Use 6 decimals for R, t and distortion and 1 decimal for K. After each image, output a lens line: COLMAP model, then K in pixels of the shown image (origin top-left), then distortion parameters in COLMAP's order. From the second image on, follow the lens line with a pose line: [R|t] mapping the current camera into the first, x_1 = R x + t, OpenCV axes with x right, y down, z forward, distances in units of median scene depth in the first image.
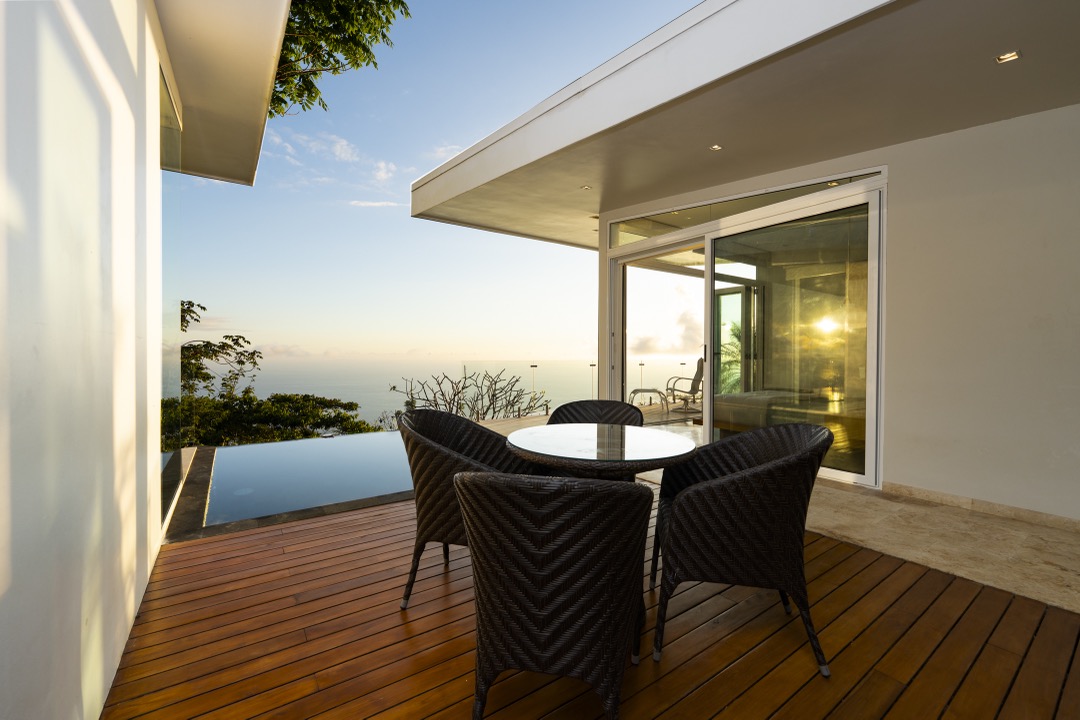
lens RADIAL K [[462.9, 0, 540.0], [0, 462.9, 360.0], [0, 0, 1]] dist [-0.001138, -0.000110]
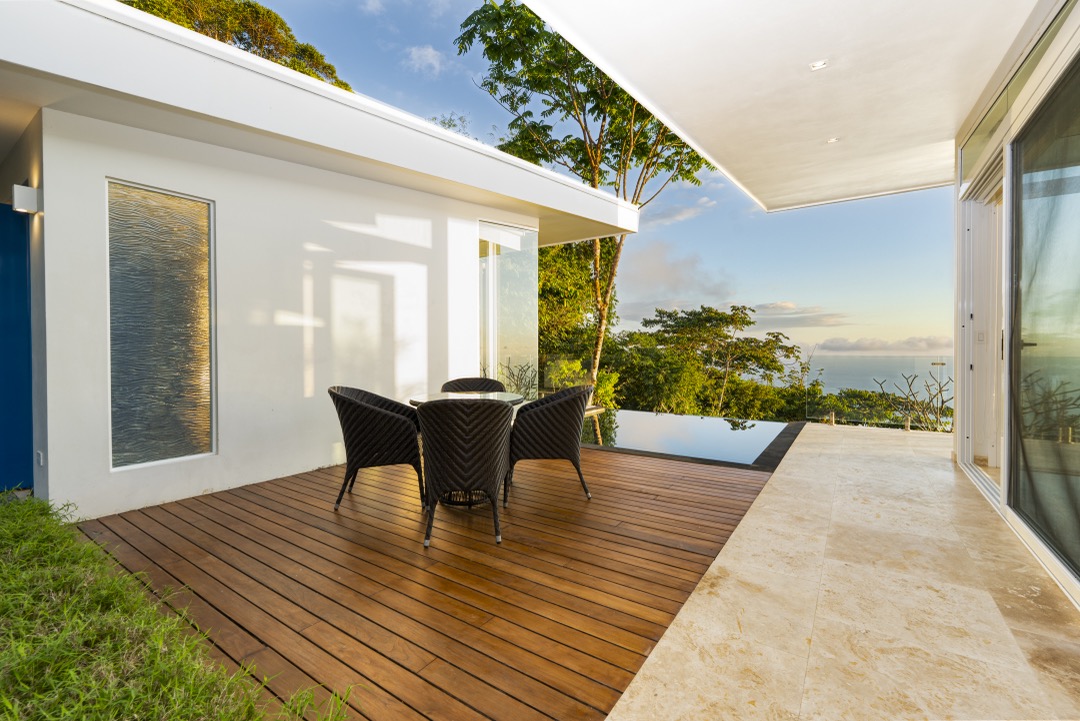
lens RADIAL K [[462.9, 0, 540.0], [0, 462.9, 360.5], [0, 0, 1]] dist [-0.001138, -0.000110]
pose [[0.337118, 0.017502, -0.941300, 1.032175], [-0.005015, 0.999846, 0.016795, -0.002456], [0.941449, -0.000941, 0.337154, 0.377203]]
